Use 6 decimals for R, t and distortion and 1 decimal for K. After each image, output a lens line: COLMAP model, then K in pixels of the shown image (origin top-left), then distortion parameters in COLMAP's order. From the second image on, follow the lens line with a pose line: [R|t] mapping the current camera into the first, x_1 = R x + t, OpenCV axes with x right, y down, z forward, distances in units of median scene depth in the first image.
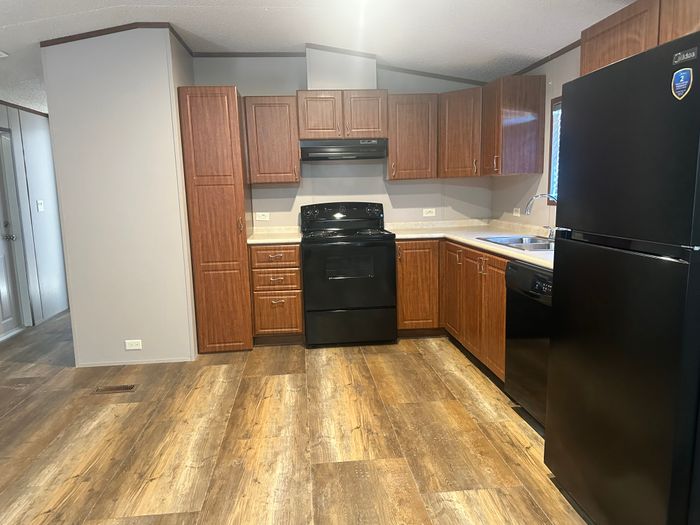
lens RADIAL K [[508.9, 0, 346.9], [0, 508.9, 263.2], [0, 0, 1]] dist [0.157560, -0.247835]
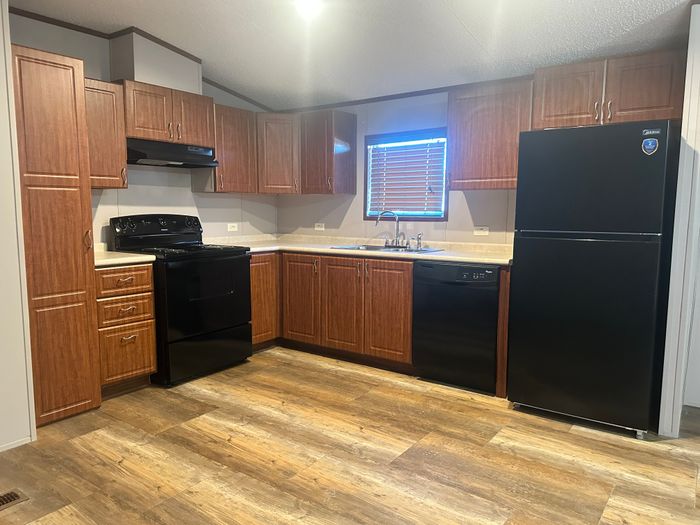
lens RADIAL K [[508.9, 0, 346.9], [0, 508.9, 263.2], [0, 0, 1]] dist [0.157560, -0.247835]
pose [[0.656573, -0.051250, 0.752519, -0.534403], [0.085530, 0.996313, -0.006772, -0.004887], [-0.749398, 0.068810, 0.658535, 0.221951]]
